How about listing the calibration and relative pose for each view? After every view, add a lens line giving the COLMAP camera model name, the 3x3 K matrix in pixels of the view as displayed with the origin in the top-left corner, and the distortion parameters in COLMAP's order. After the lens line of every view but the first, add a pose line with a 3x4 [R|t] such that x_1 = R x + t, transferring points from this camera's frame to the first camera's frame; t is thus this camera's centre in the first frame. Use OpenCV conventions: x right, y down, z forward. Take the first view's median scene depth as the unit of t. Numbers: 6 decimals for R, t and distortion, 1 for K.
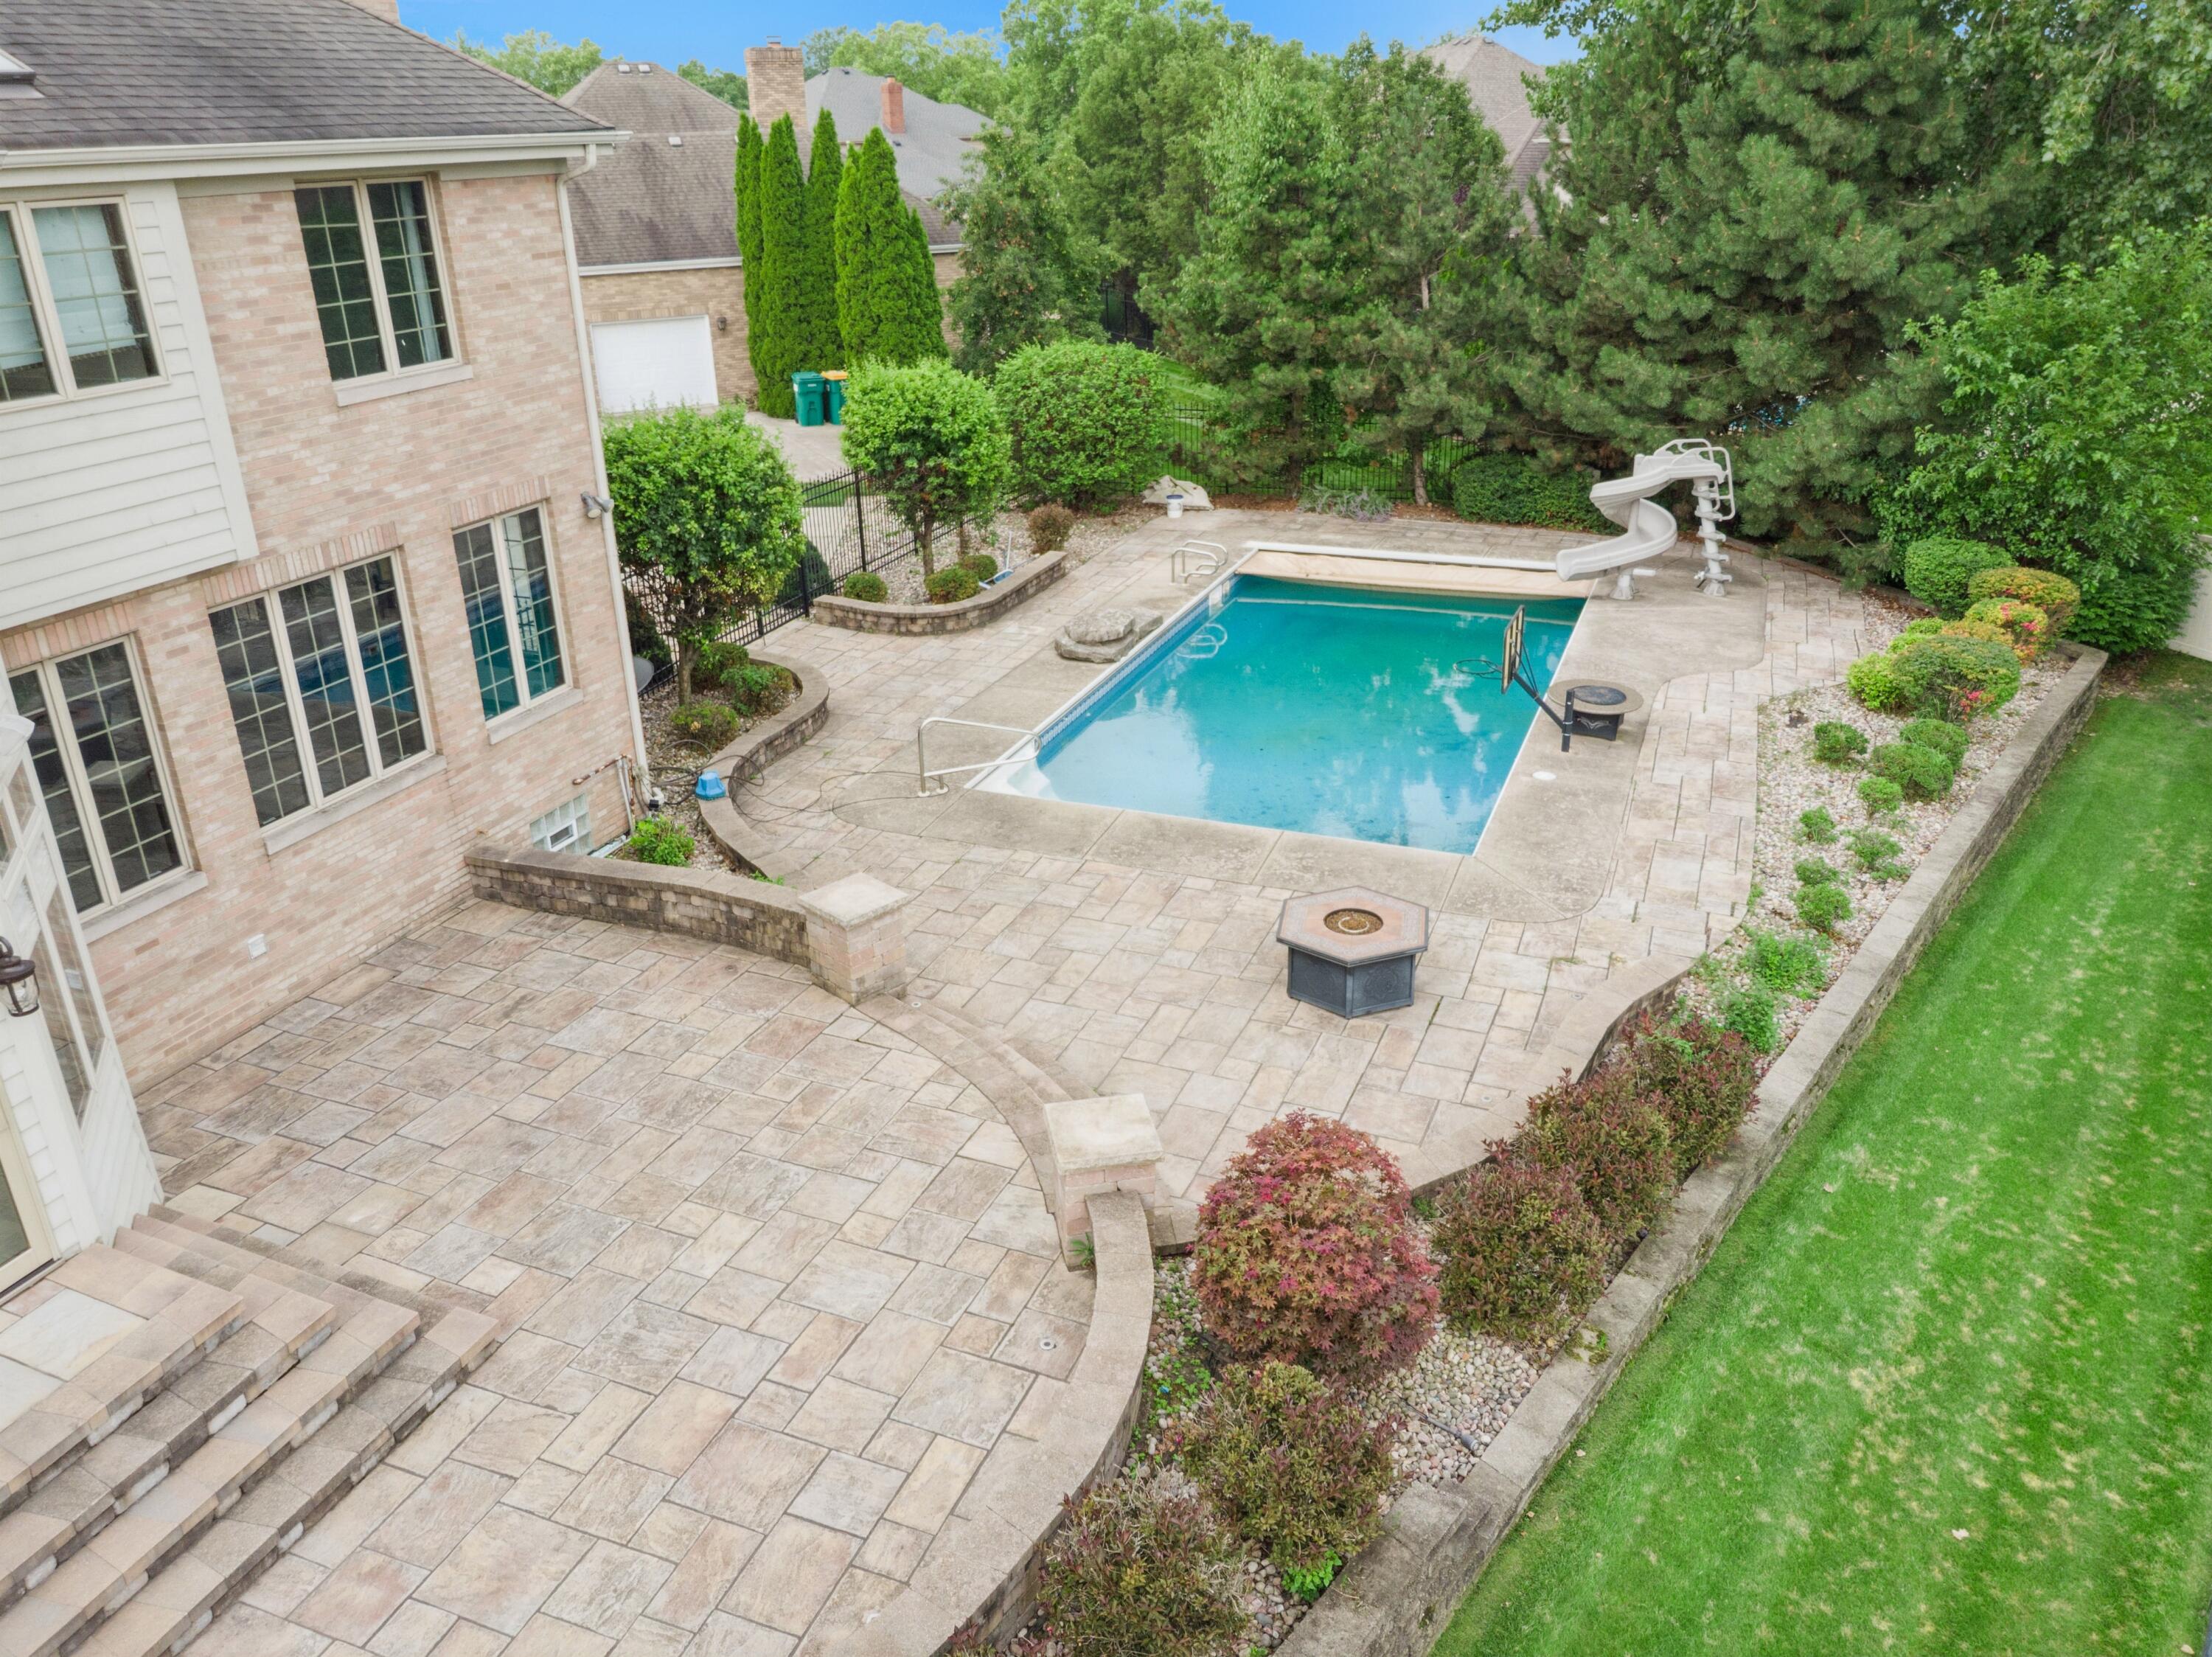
lens RADIAL K [[1639.9, 0, 1109.0], [0, 1639.9, 818.5], [0, 0, 1]] dist [-0.003522, 0.001258]
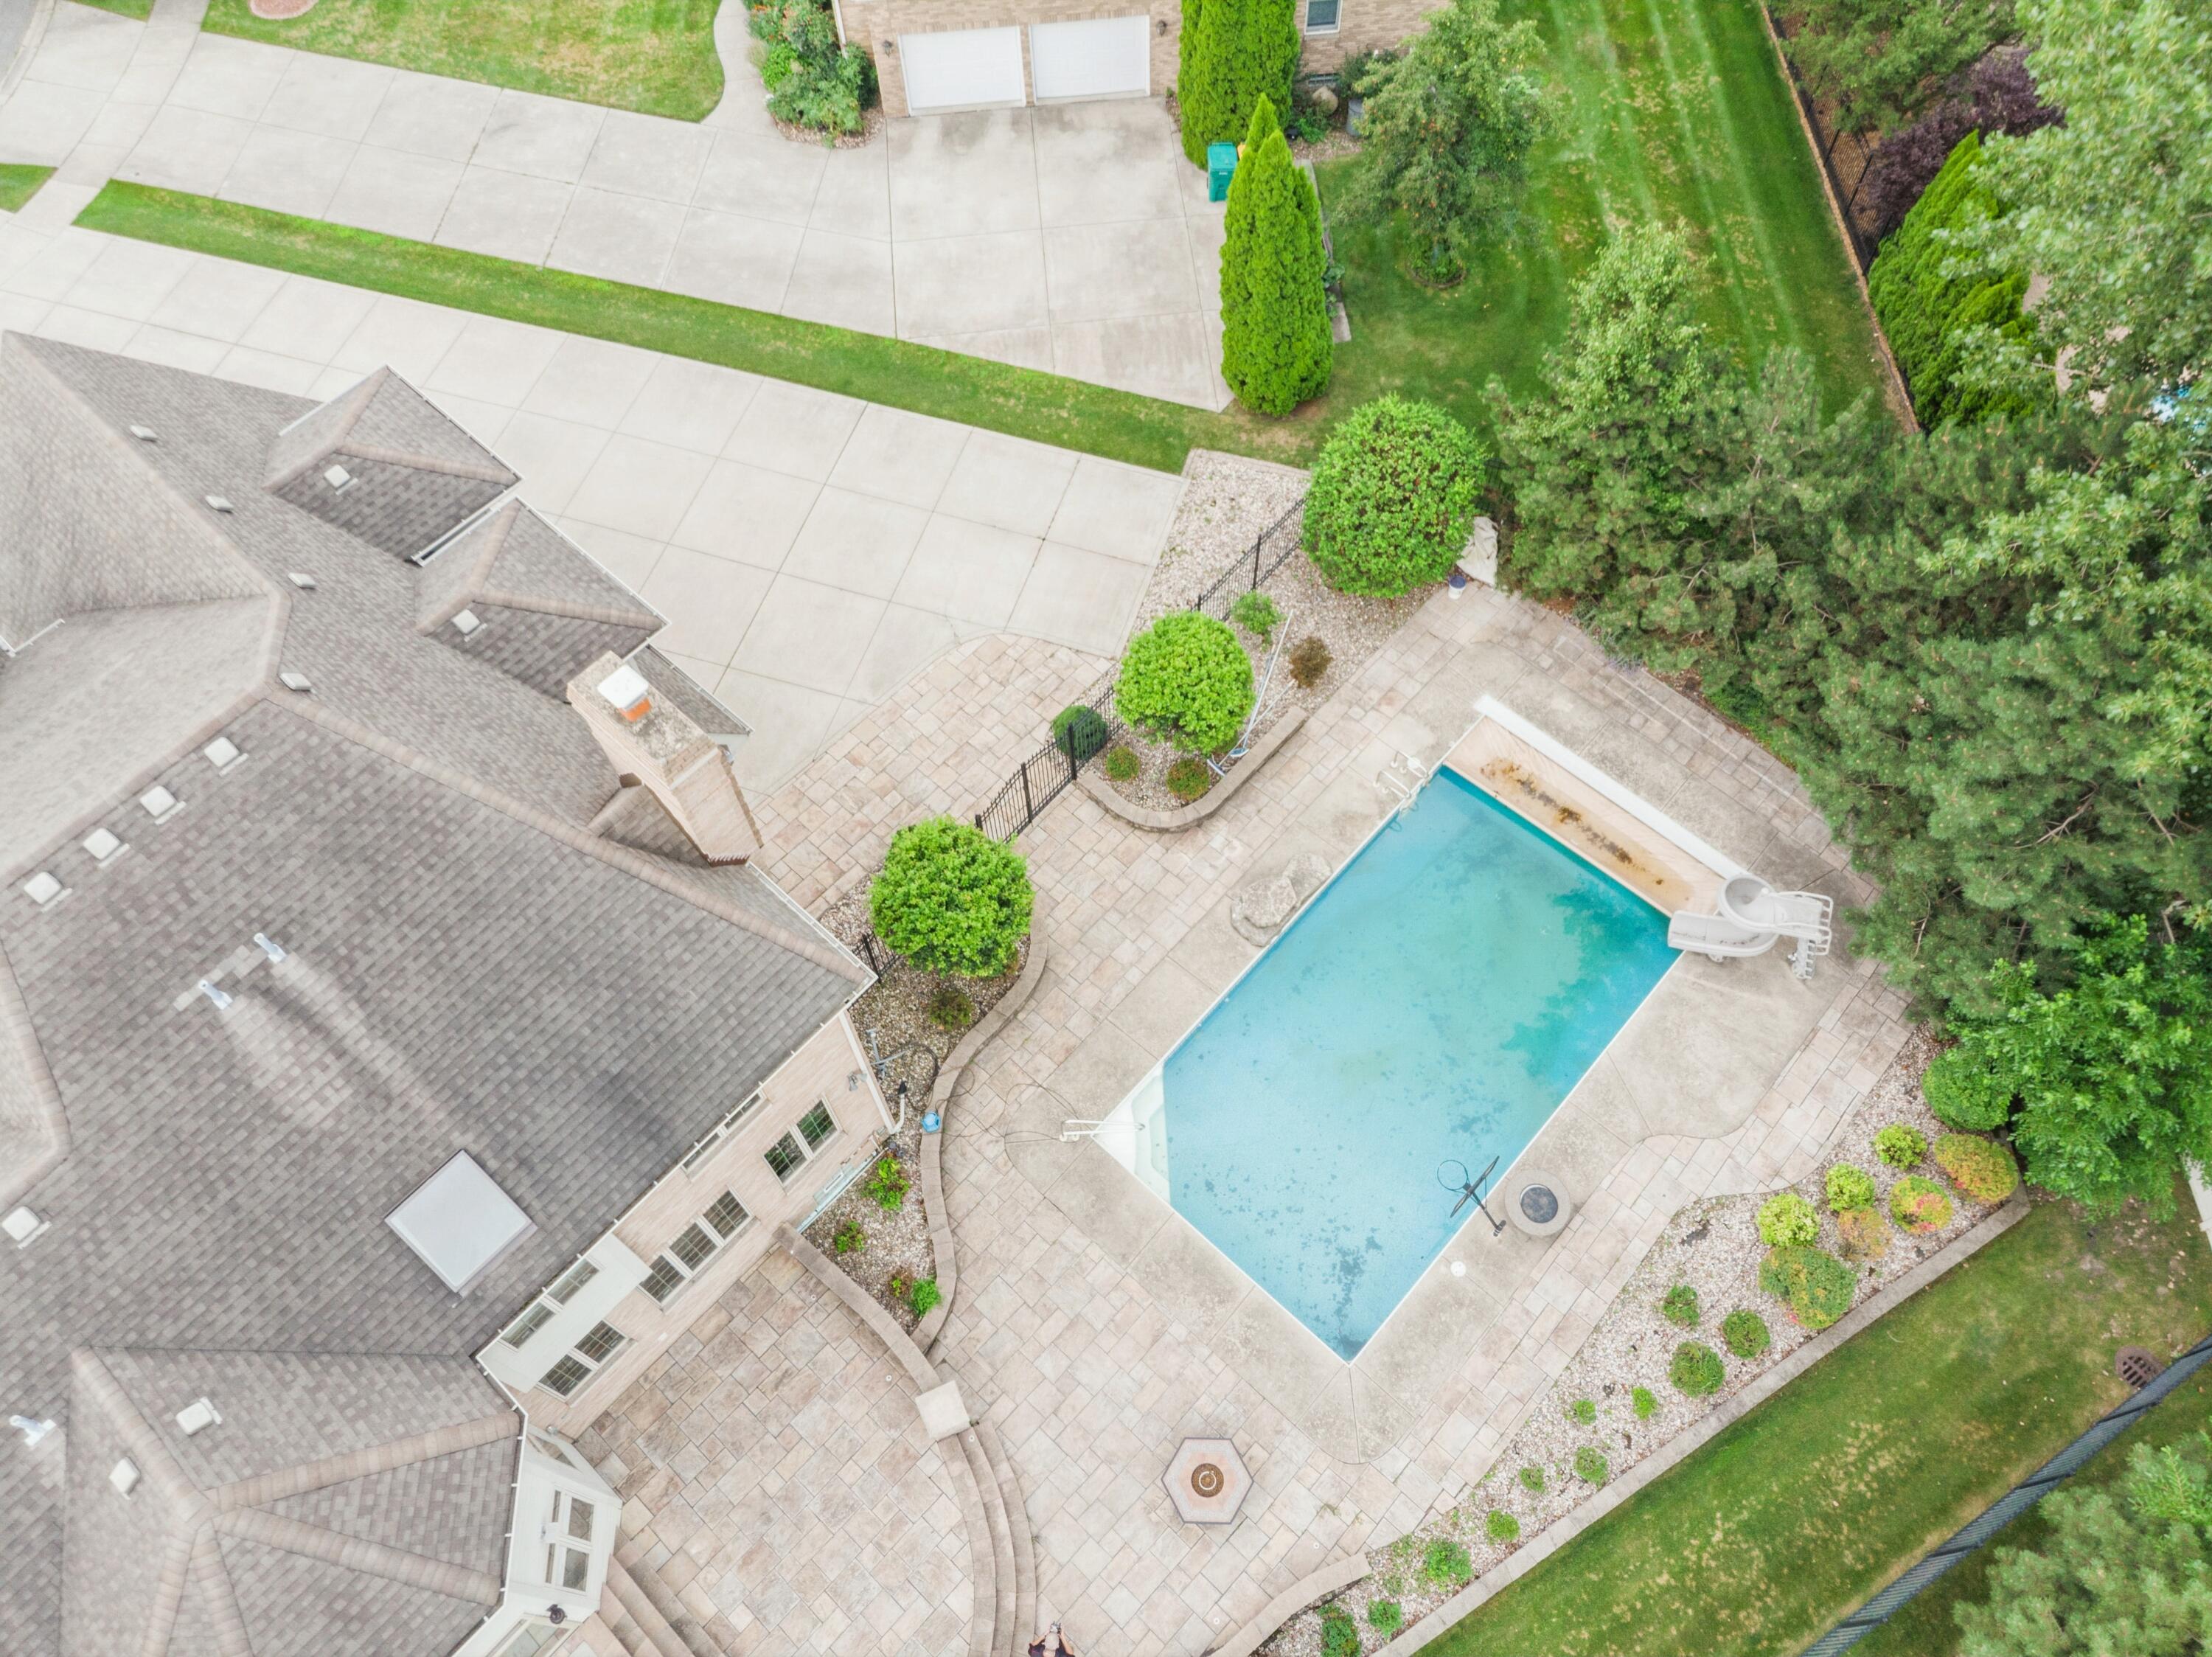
lens RADIAL K [[1639.9, 0, 1109.2], [0, 1639.9, 814.2], [0, 0, 1]] dist [-0.003522, 0.001258]
pose [[0.934320, 0.311365, -0.173487, 0.081397], [-0.137634, 0.764138, 0.630198, -0.991554], [0.328790, -0.564929, 0.756804, 0.006661]]
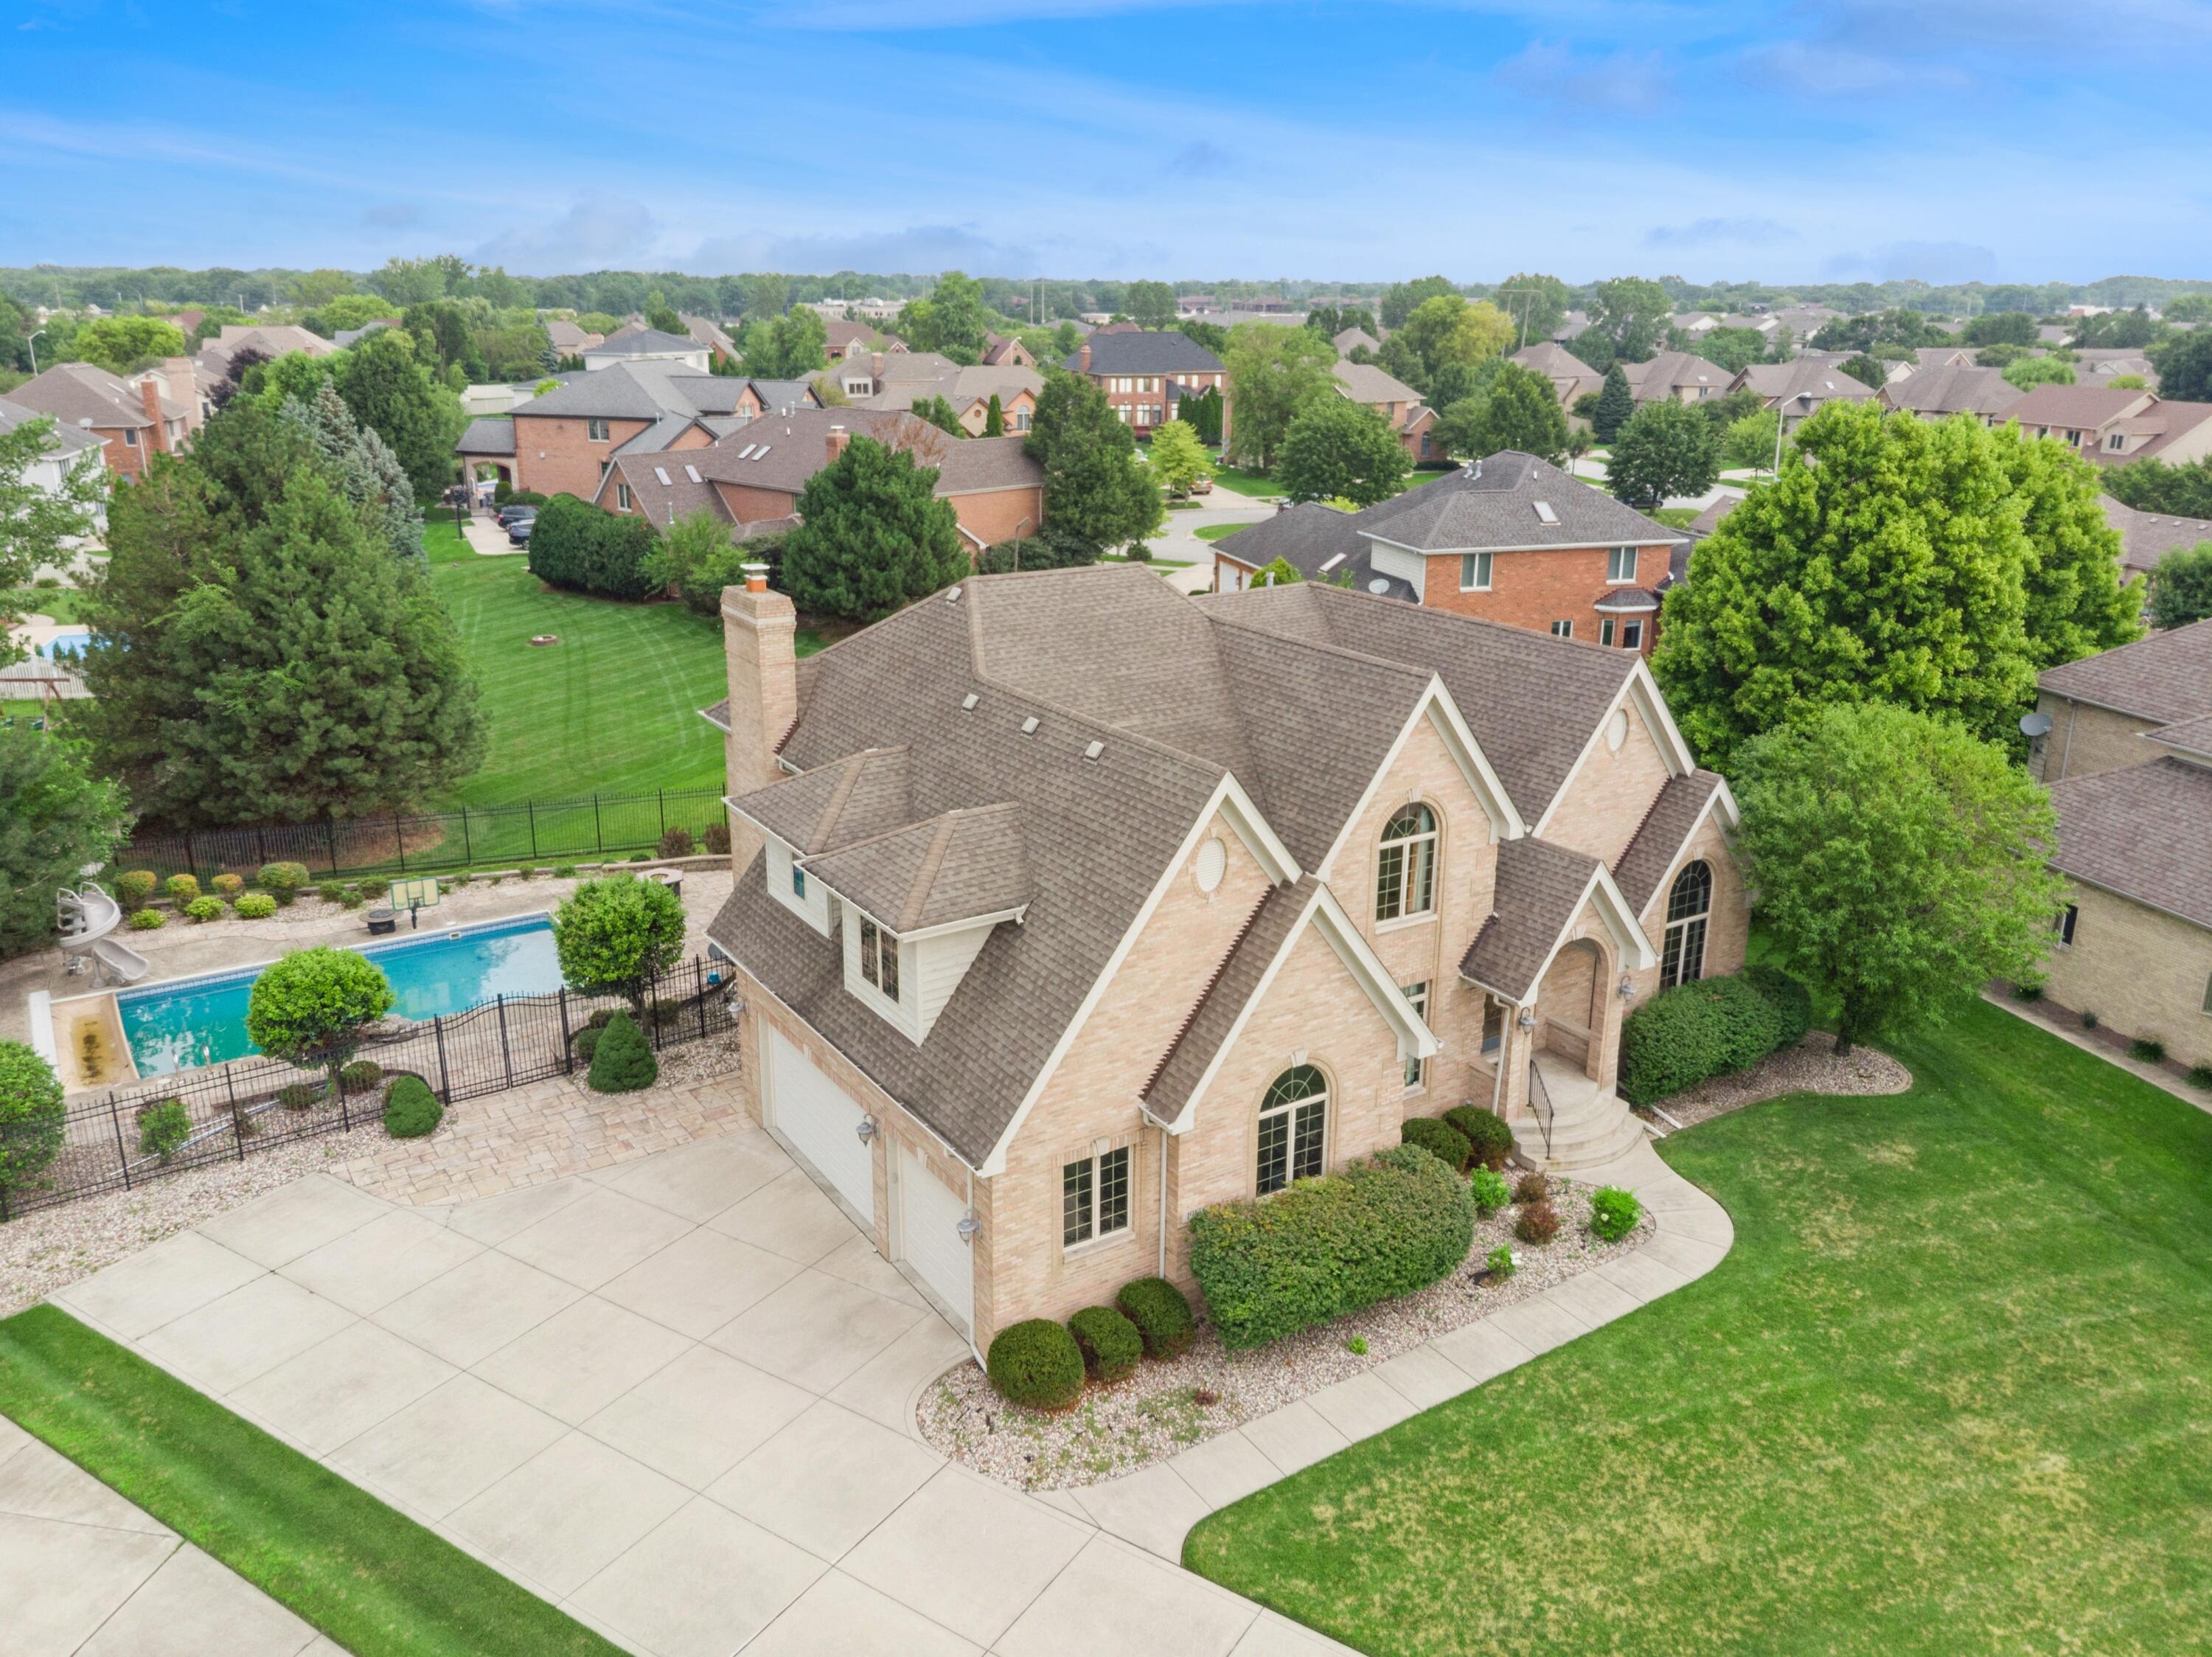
lens RADIAL K [[1714.4, 0, 1095.5], [0, 1714.4, 785.2], [0, 0, 1]] dist [-0.019233, 0.014982]
pose [[-0.812292, -0.146654, 0.564513, -1.481717], [0.239281, 0.798879, 0.551848, -1.060487], [-0.531908, 0.583339, -0.613831, 1.527358]]
